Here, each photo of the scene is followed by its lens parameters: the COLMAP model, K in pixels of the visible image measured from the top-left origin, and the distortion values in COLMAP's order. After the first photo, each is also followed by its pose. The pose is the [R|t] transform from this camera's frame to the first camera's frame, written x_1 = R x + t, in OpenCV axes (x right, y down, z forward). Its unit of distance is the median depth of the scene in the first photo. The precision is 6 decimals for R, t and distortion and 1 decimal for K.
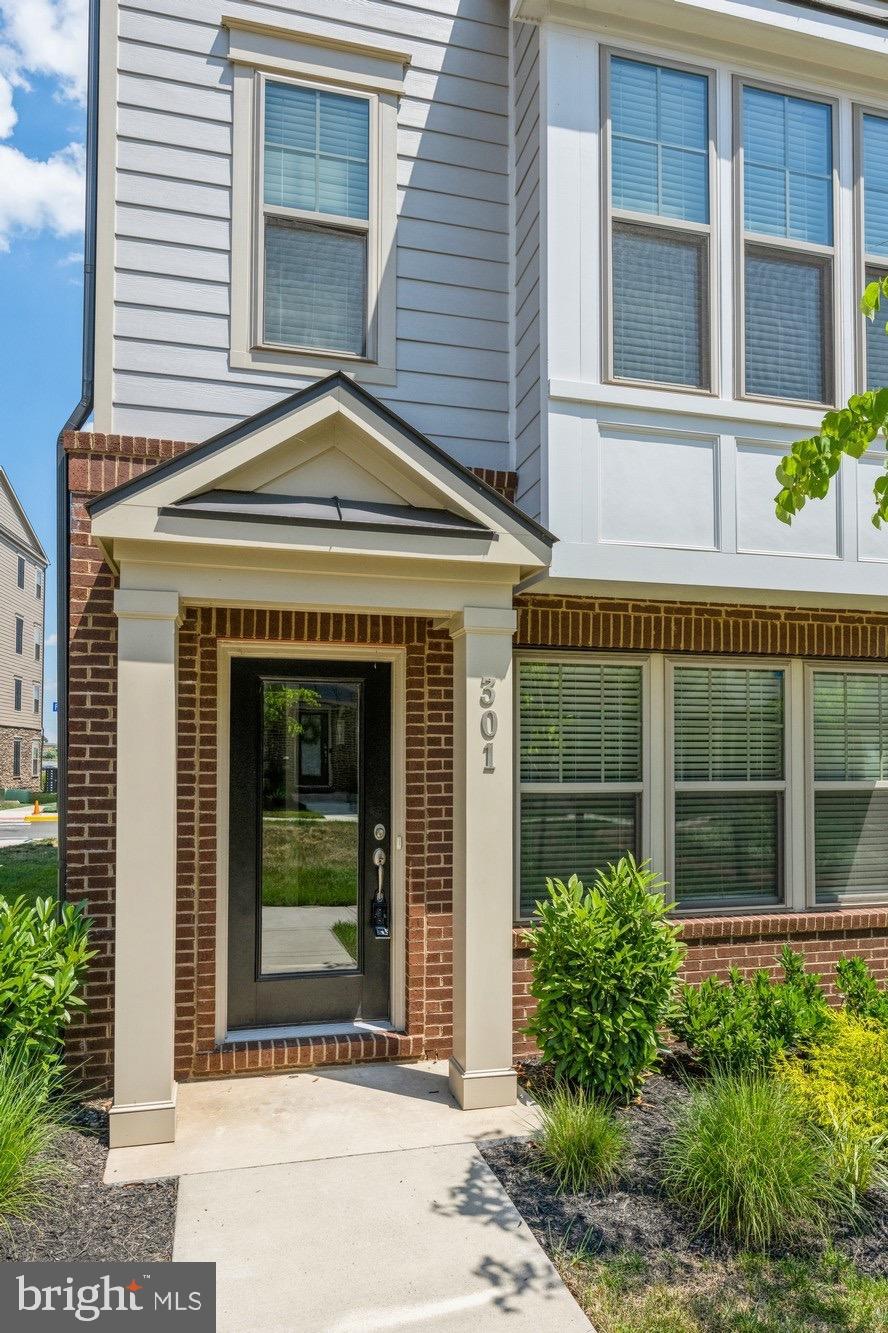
lens RADIAL K [[876.6, 0, 445.3], [0, 876.6, 744.5], [0, 0, 1]] dist [-0.002821, -0.001307]
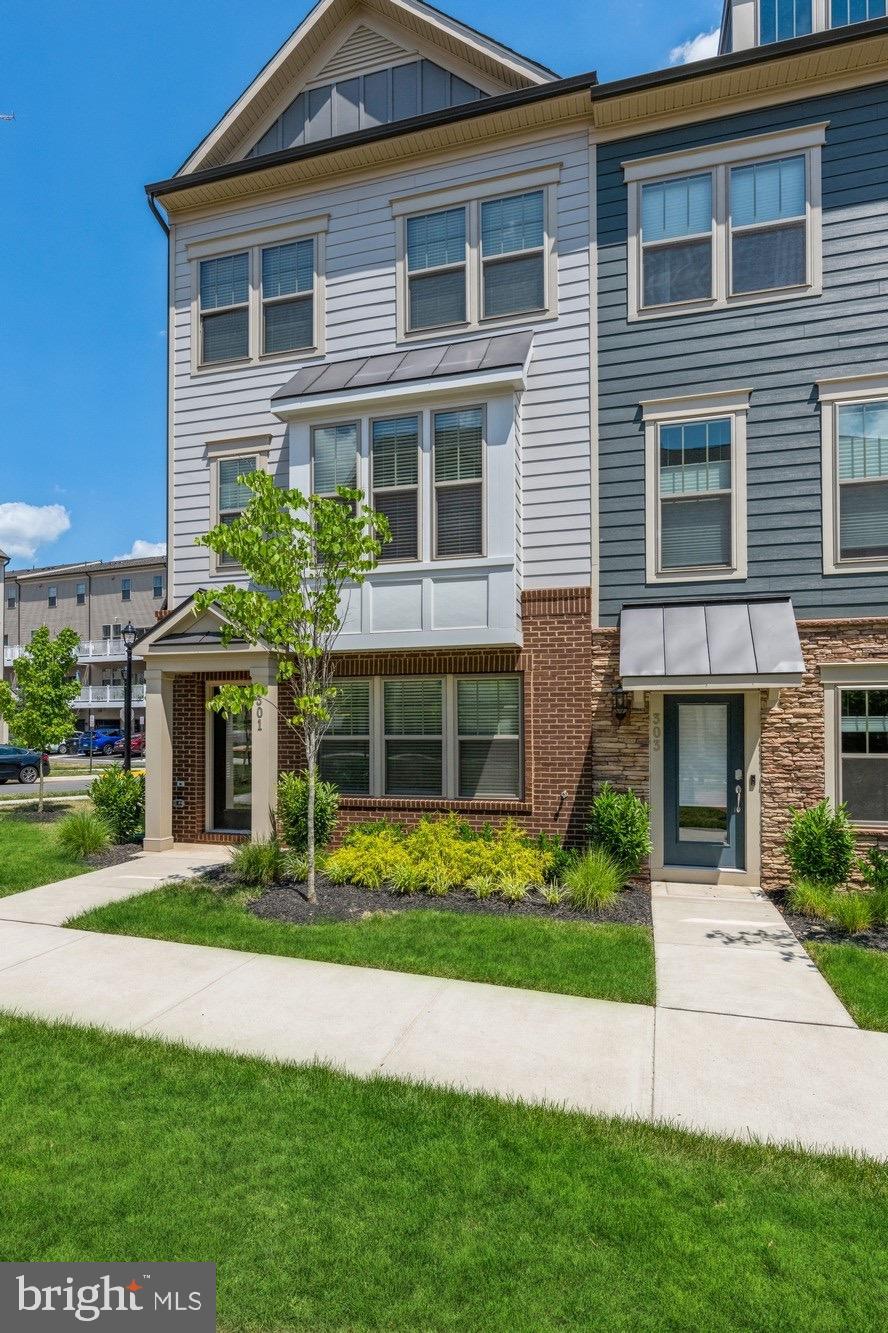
lens RADIAL K [[751.6, 0, 391.8], [0, 751.6, 713.2], [0, 0, 1]] dist [0.000409, -0.000056]
pose [[0.849502, -0.013035, -0.527425, 1.455725], [0.014340, 0.999896, -0.001615, -0.009365], [0.527391, -0.006192, 0.849600, -0.647446]]
